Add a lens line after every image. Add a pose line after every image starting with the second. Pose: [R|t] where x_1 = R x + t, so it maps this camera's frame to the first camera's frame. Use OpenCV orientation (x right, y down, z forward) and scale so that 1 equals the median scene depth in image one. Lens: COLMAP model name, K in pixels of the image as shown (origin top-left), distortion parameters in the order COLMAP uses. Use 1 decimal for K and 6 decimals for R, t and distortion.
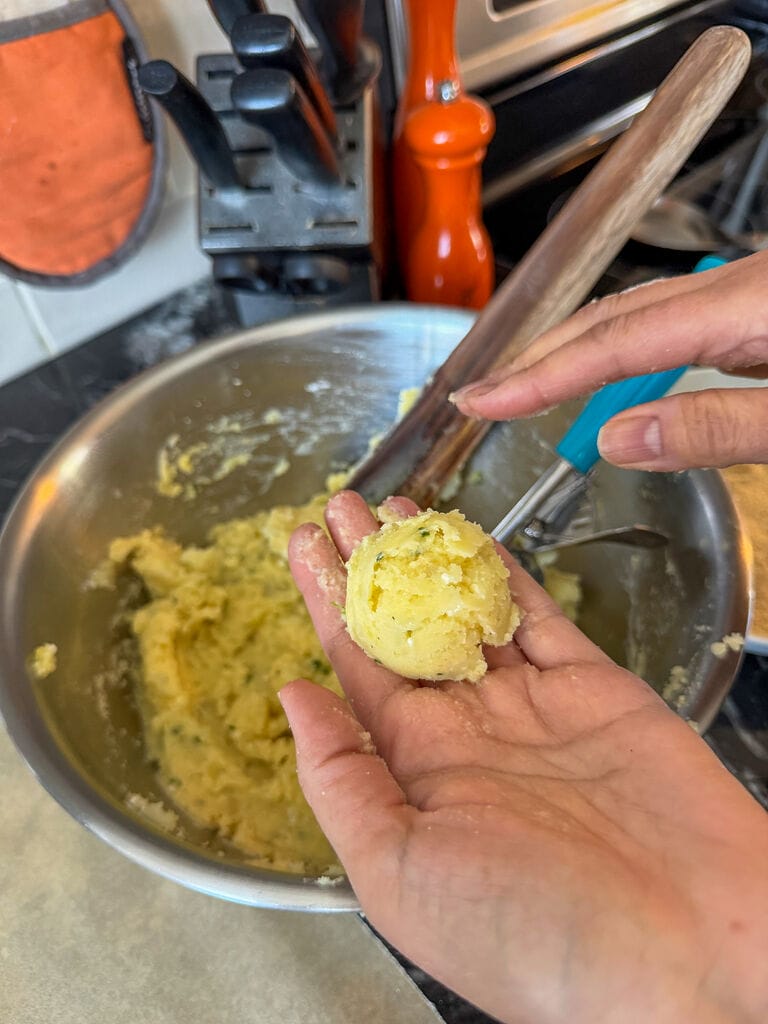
lens RADIAL K [[762.8, 0, 384.0], [0, 762.8, 512.0], [0, 0, 1]] dist [-0.003747, -0.010917]
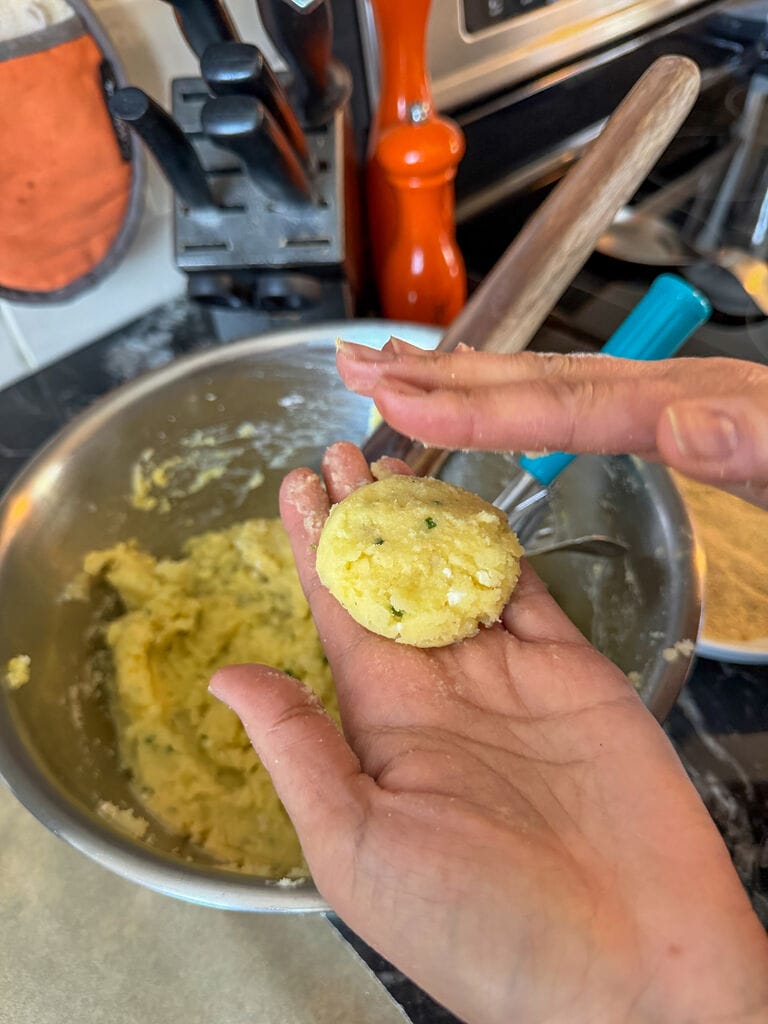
lens RADIAL K [[762.8, 0, 384.0], [0, 762.8, 512.0], [0, 0, 1]] dist [-0.003747, -0.010917]
pose [[0.999864, -0.006294, 0.015239, 0.023985], [0.006499, 0.999889, -0.013438, -0.001795], [-0.015153, 0.013536, 0.999794, -0.023305]]
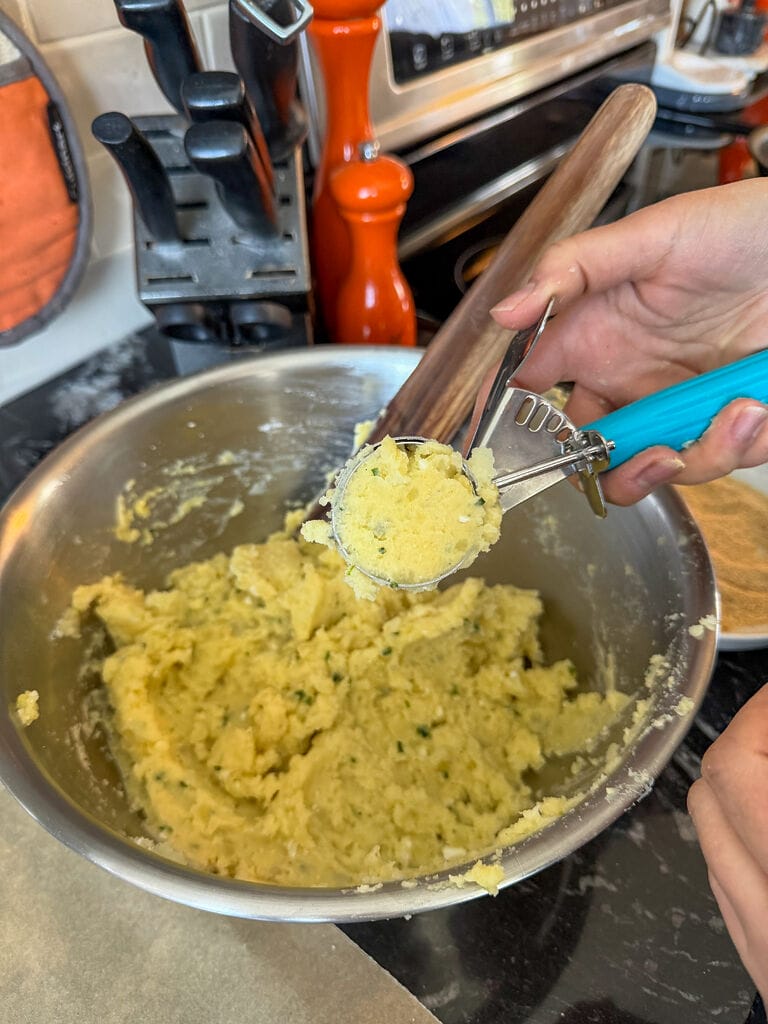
lens RADIAL K [[758.3, 0, 384.0], [0, 758.3, 512.0], [0, 0, 1]] dist [-0.010987, -0.002901]
pose [[0.989316, -0.063119, 0.131414, -0.084729], [0.073792, 0.994219, -0.077992, 0.043462], [-0.125732, 0.086856, 0.988255, -0.008049]]
